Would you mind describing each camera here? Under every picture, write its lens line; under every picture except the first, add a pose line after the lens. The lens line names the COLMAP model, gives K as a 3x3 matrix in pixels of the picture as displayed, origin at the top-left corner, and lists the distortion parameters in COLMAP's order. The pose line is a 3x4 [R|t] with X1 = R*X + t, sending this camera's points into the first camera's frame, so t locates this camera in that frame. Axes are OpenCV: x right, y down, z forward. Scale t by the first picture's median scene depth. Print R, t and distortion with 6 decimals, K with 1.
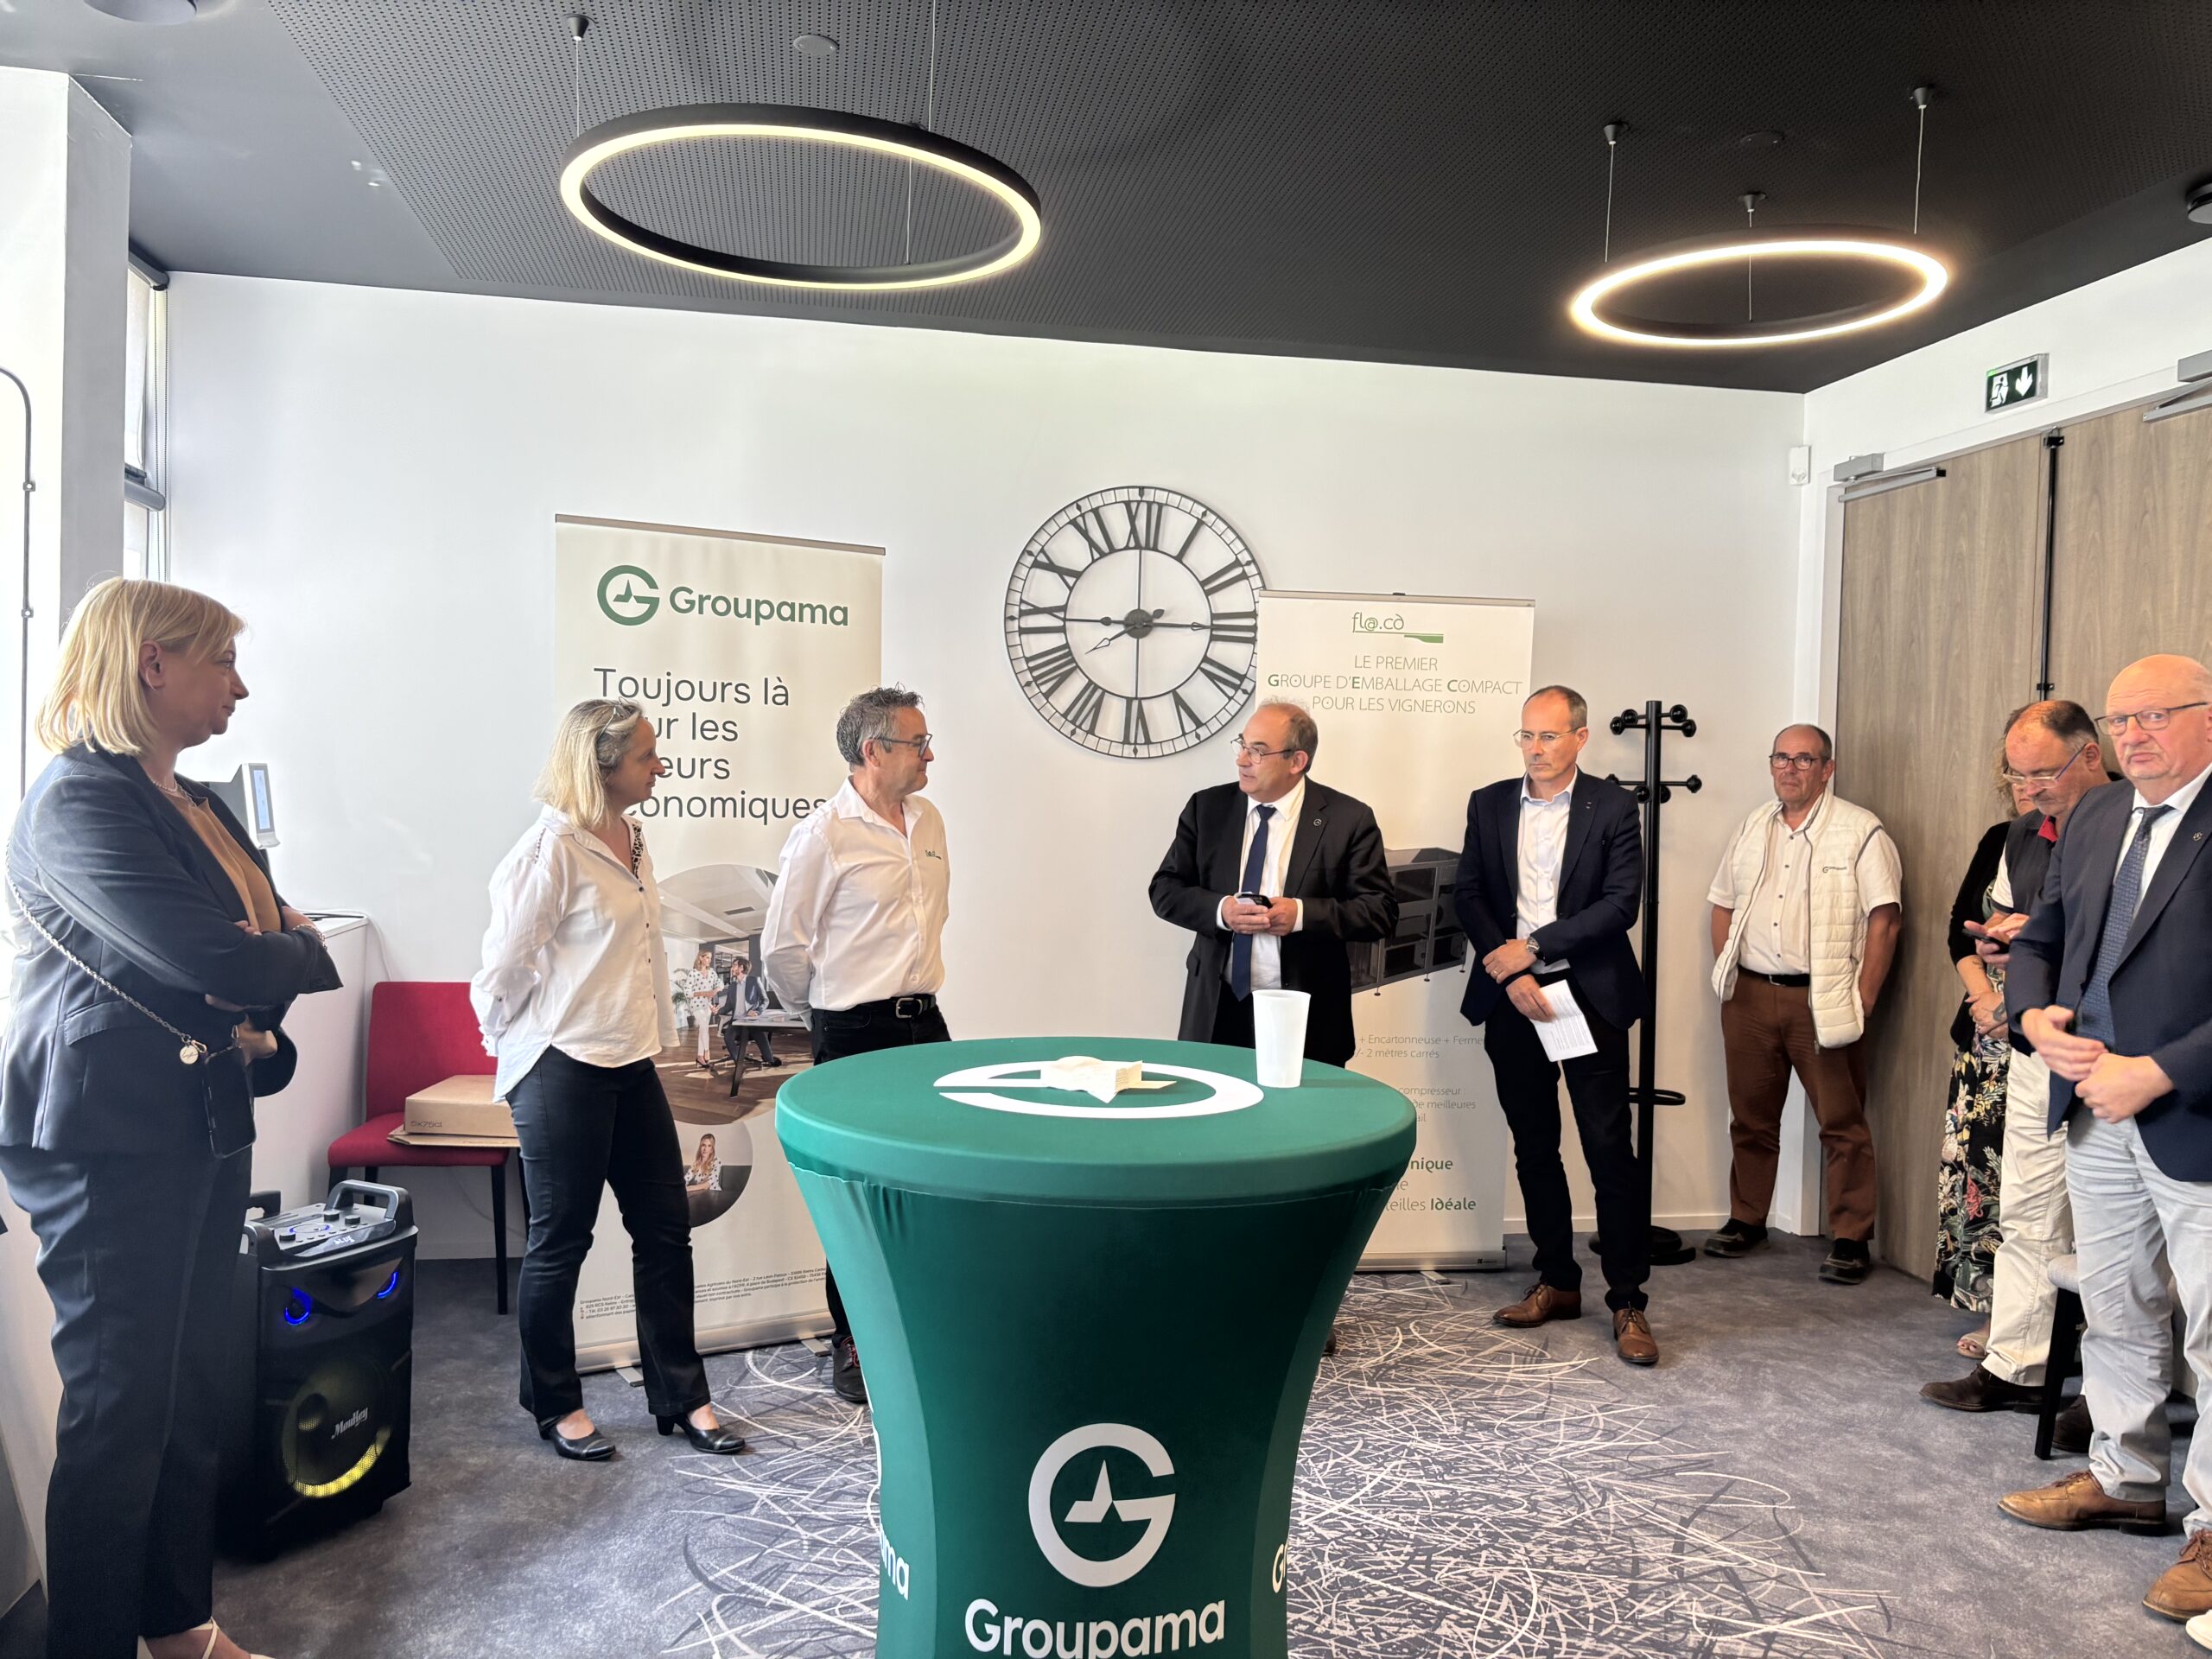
lens RADIAL K [[1670.5, 0, 1117.4], [0, 1670.5, 813.5], [0, 0, 1]] dist [-0.044587, -0.007597]
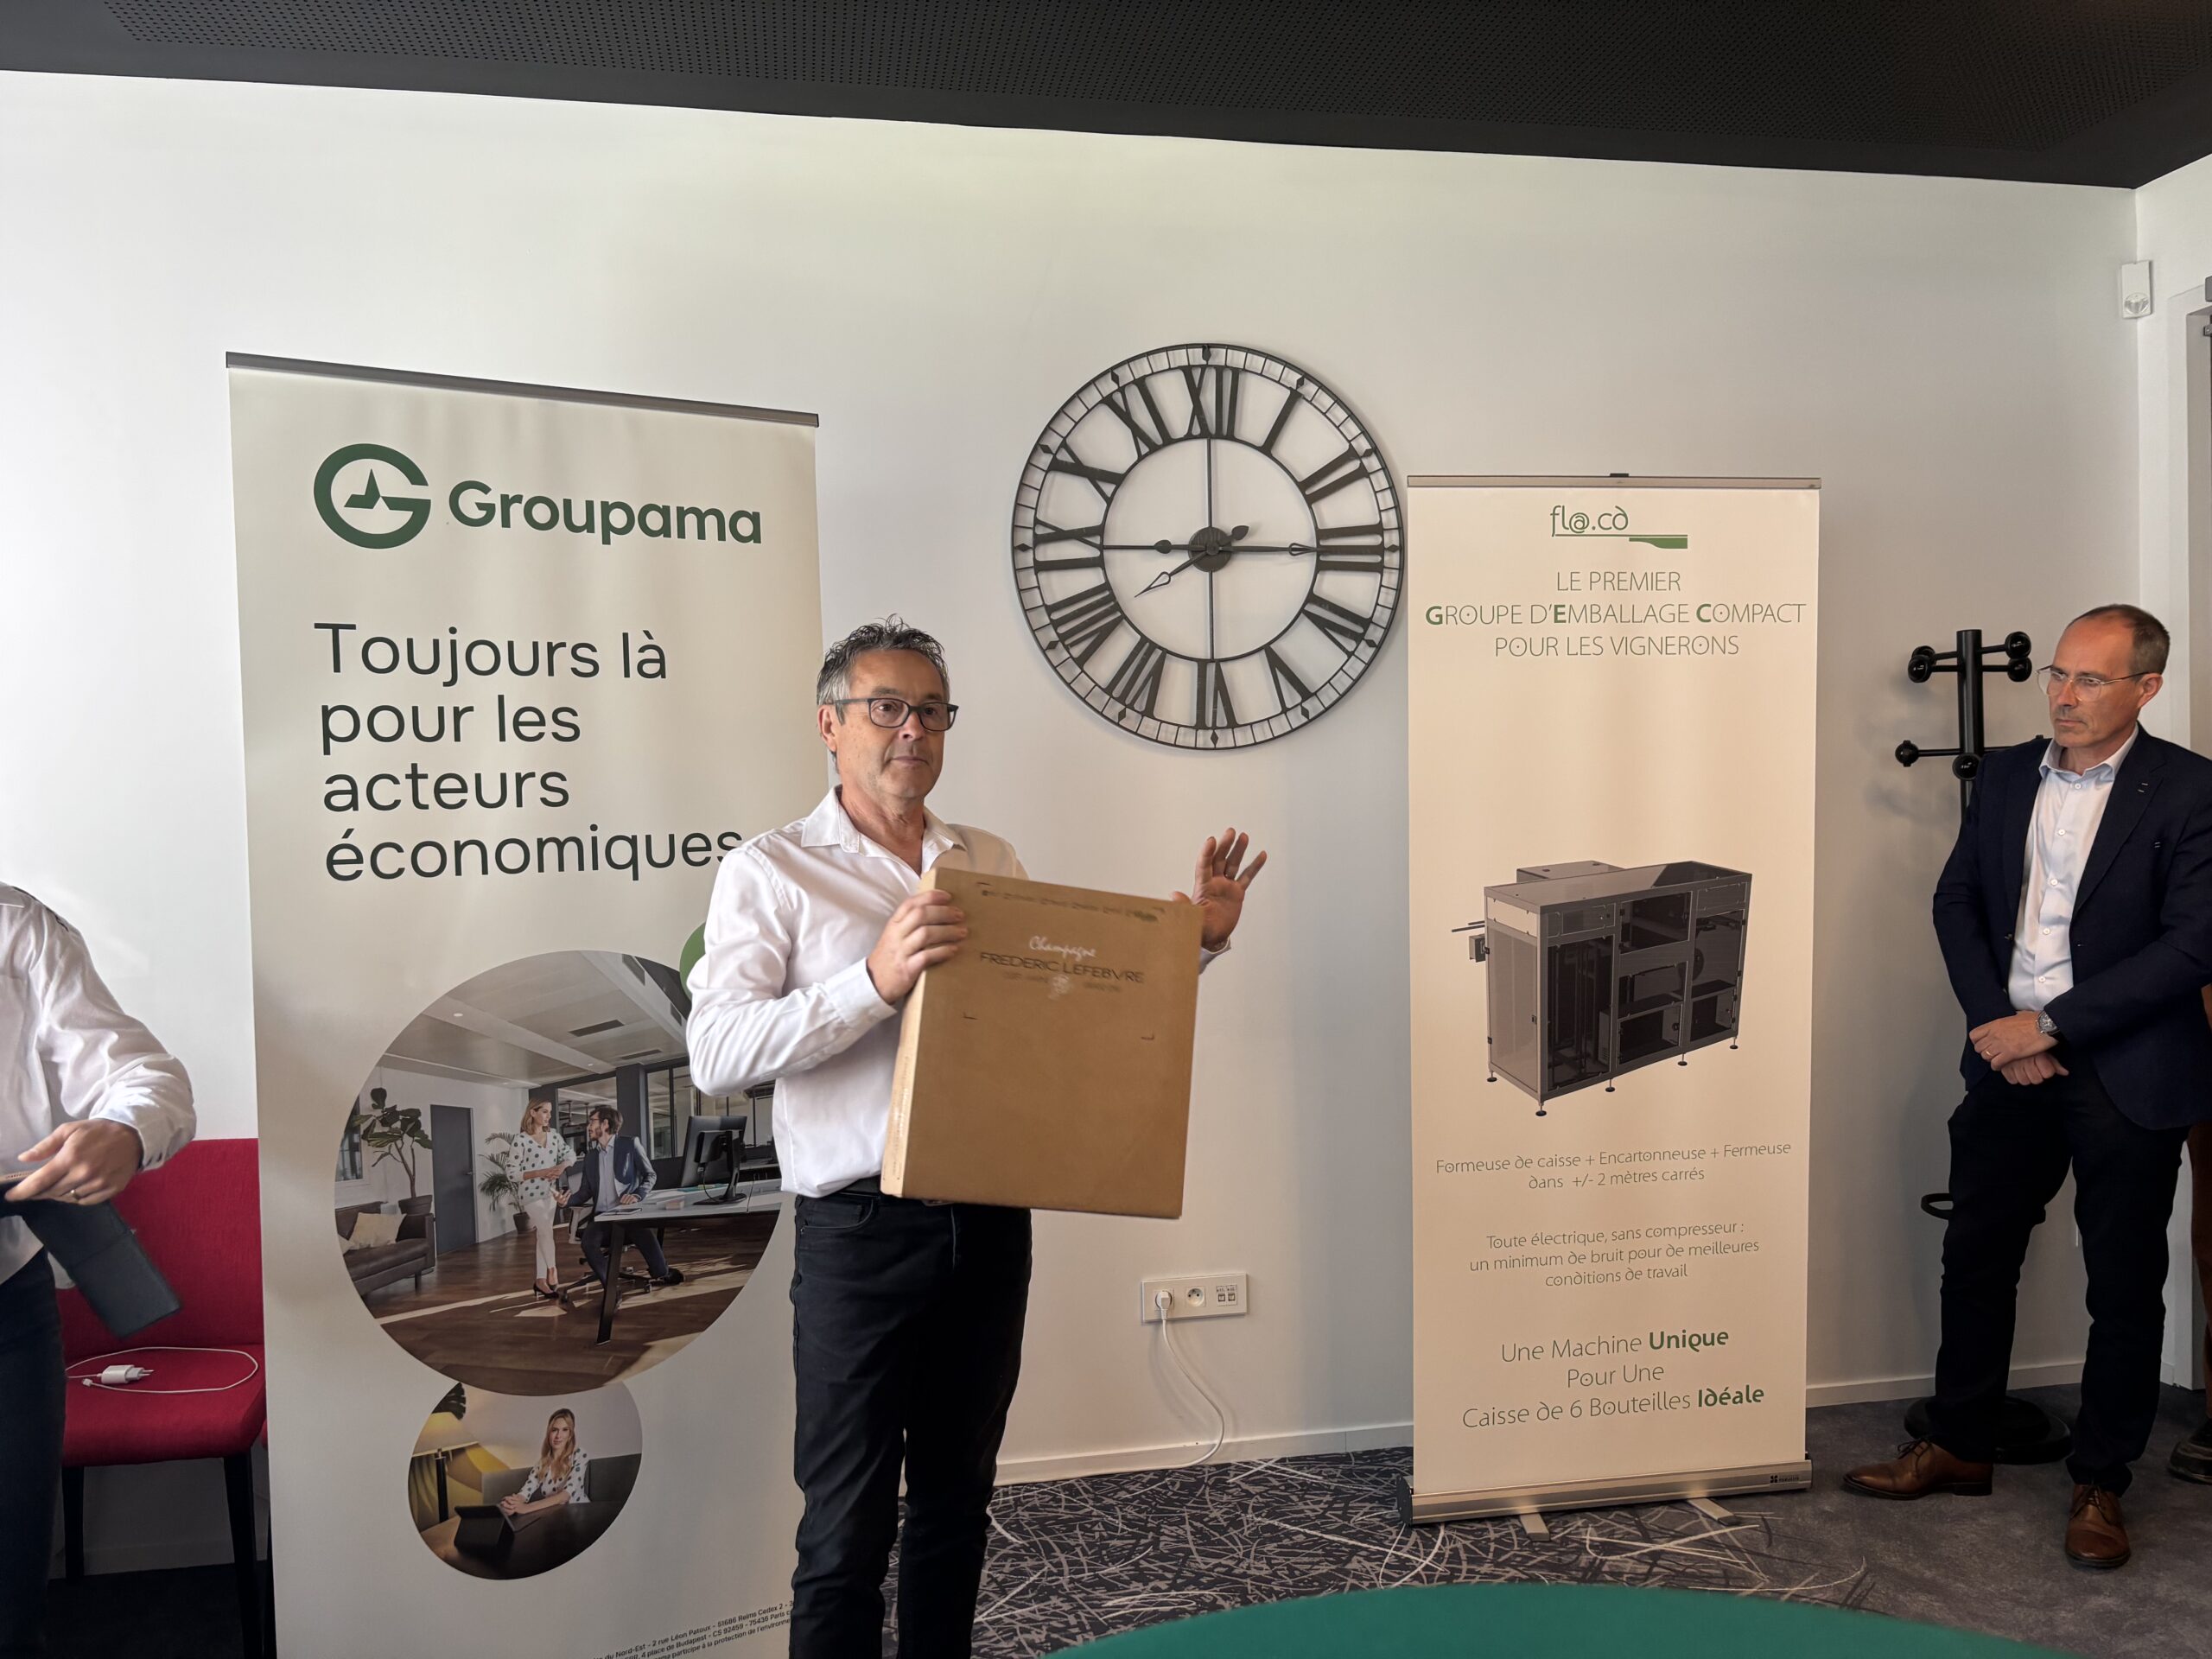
lens RADIAL K [[1670.5, 0, 1103.2], [0, 1670.5, 845.1], [0, 0, 1]] dist [-0.044587, -0.007597]
pose [[0.998899, -0.046561, -0.005788, -0.034774], [0.046617, 0.998862, 0.010051, -0.003284], [0.005313, -0.010310, 0.999933, 0.346687]]
